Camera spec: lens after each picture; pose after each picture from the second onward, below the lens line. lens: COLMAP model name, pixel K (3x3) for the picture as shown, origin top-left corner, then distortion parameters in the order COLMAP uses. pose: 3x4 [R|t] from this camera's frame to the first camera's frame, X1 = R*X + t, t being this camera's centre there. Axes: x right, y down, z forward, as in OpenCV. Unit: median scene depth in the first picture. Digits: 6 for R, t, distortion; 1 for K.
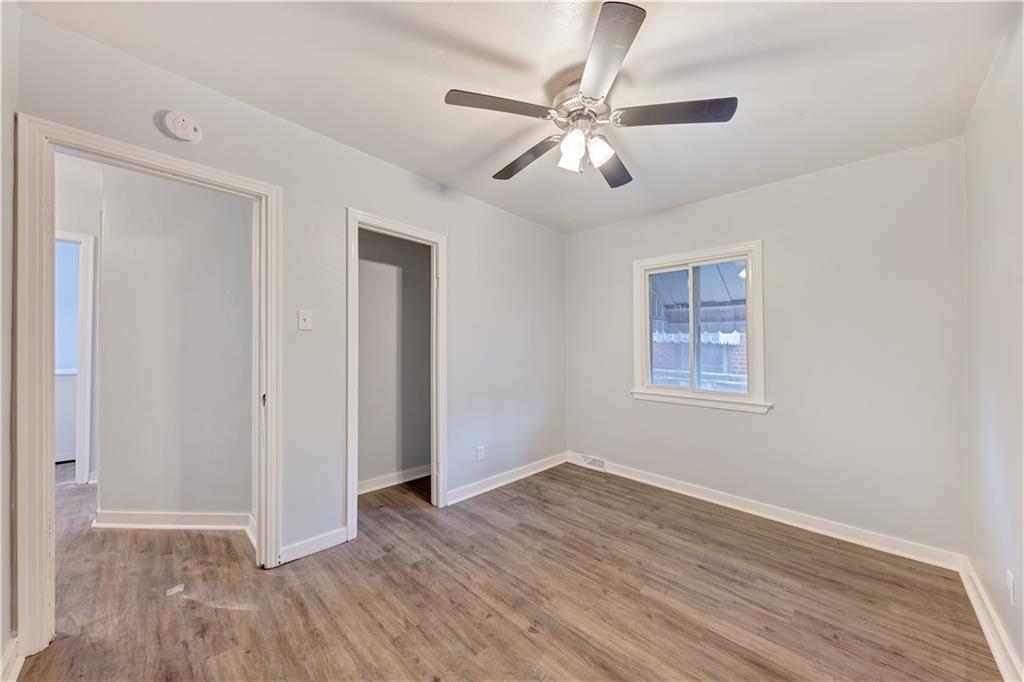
lens RADIAL K [[358.2, 0, 518.6], [0, 358.2, 333.6], [0, 0, 1]] dist [0.007524, -0.002711]
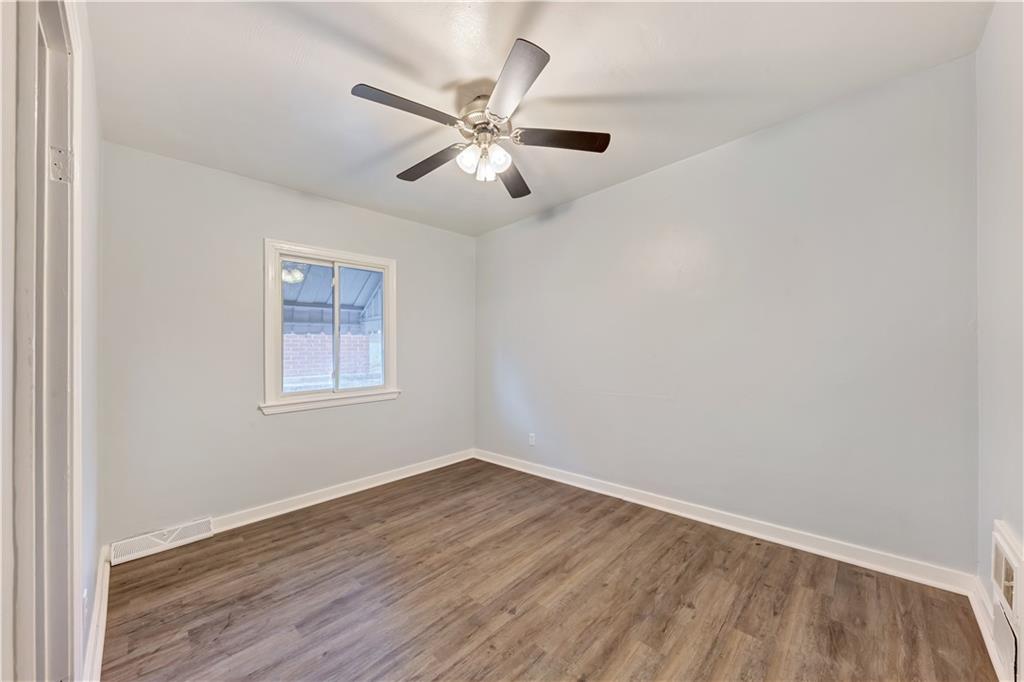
lens RADIAL K [[358.2, 0, 519.4], [0, 358.2, 344.7], [0, 0, 1]] dist [0.007524, -0.002711]
pose [[0.009831, -0.001693, 0.999950, -0.668020], [-0.010926, 0.999939, 0.001801, 0.030592], [-0.999892, -0.010943, 0.009812, 0.649466]]
